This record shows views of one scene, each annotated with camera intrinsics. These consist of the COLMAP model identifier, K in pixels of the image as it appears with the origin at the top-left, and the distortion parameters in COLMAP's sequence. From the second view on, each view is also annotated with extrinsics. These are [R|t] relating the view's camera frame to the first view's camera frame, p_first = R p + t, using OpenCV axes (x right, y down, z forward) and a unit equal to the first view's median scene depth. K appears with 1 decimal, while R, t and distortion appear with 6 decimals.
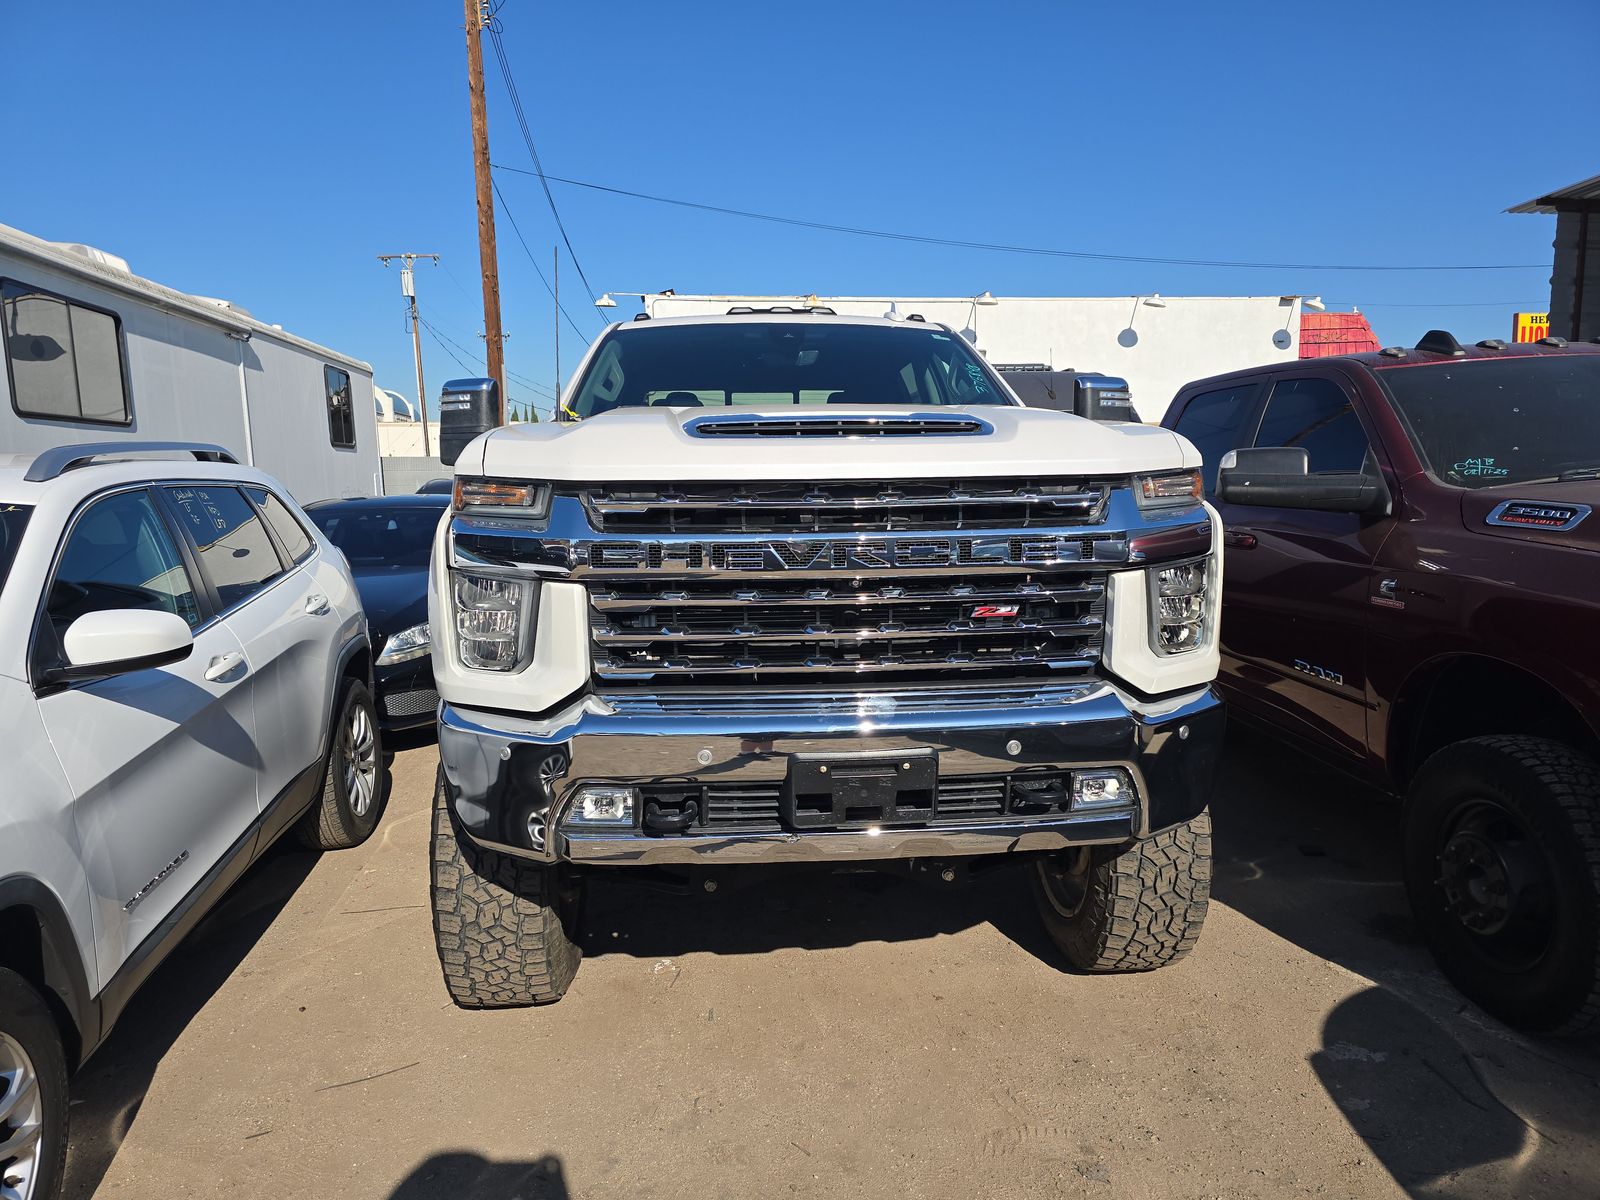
lens RADIAL K [[1074.5, 0, 788.3], [0, 1074.5, 589.7], [0, 0, 1]] dist [0.057869, -0.056590]
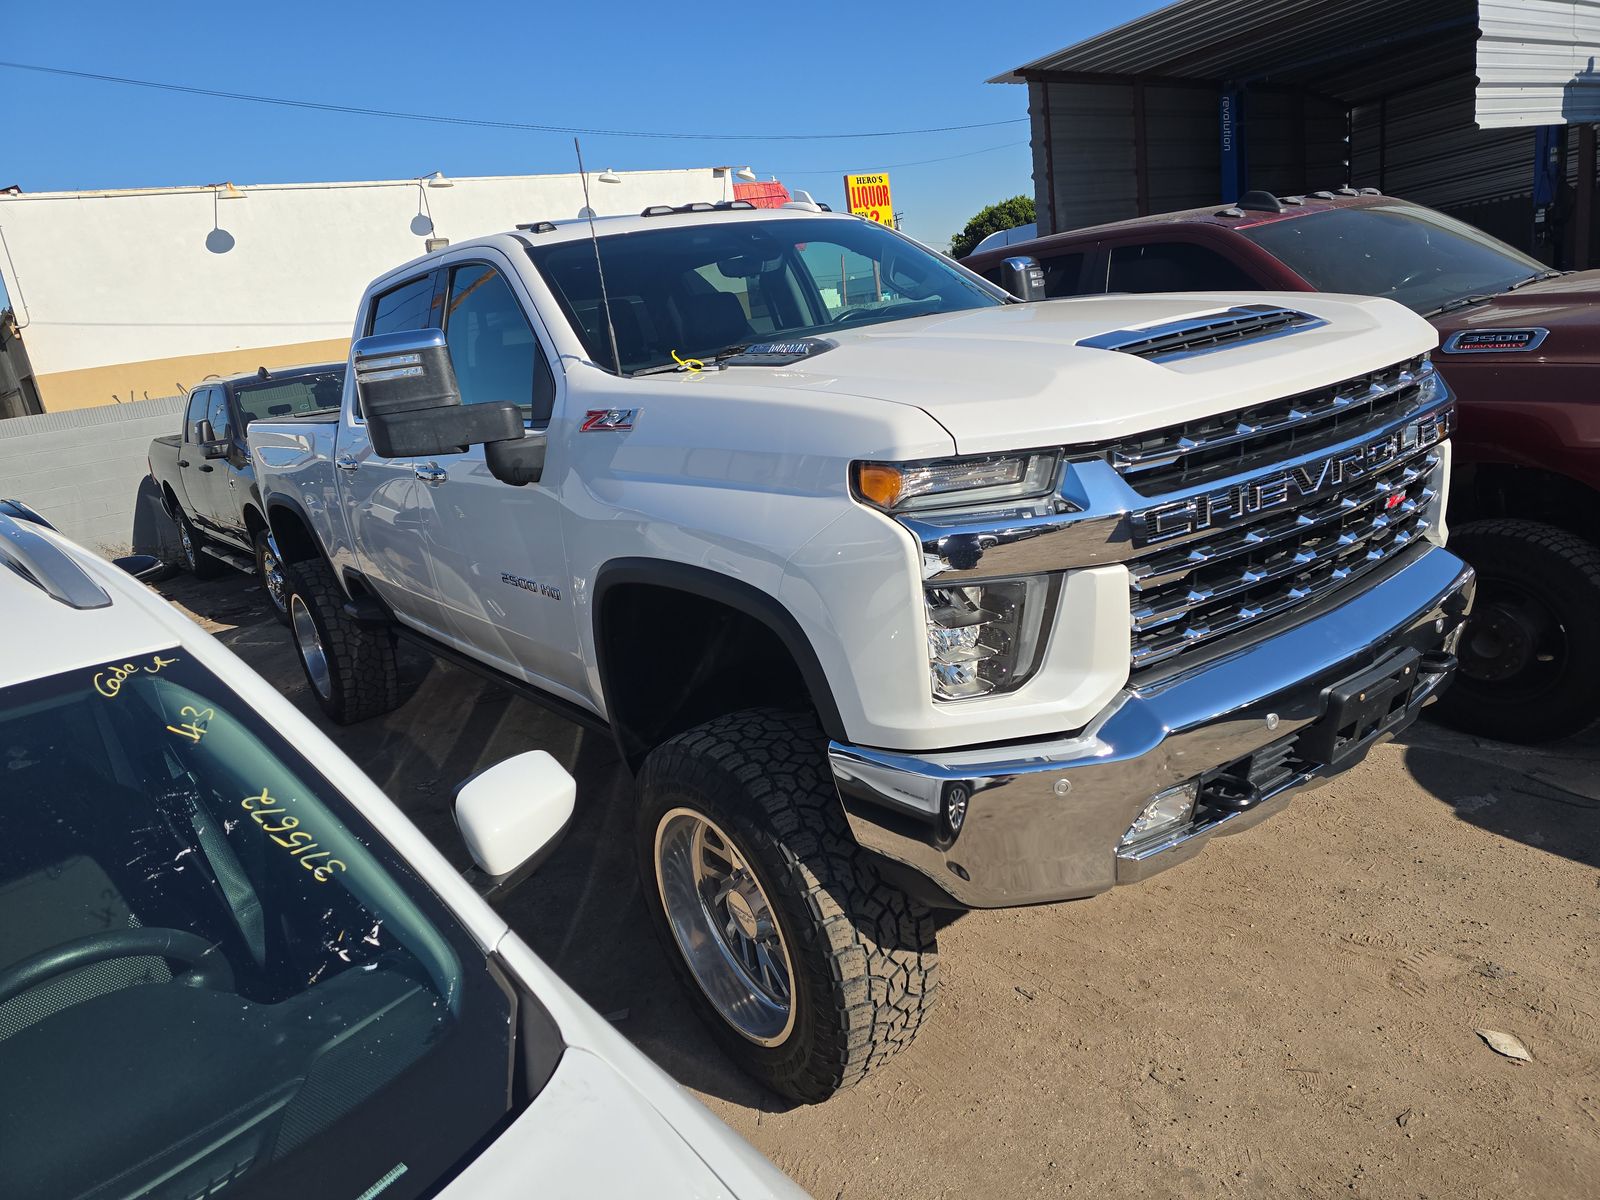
lens RADIAL K [[1074.5, 0, 802.9], [0, 1074.5, 593.5], [0, 0, 1]] dist [0.057869, -0.056590]
pose [[0.844458, -0.233150, 0.482215, -0.462001], [0.181401, 0.971578, 0.152086, -0.088455], [-0.503968, -0.040956, 0.862751, 0.238572]]
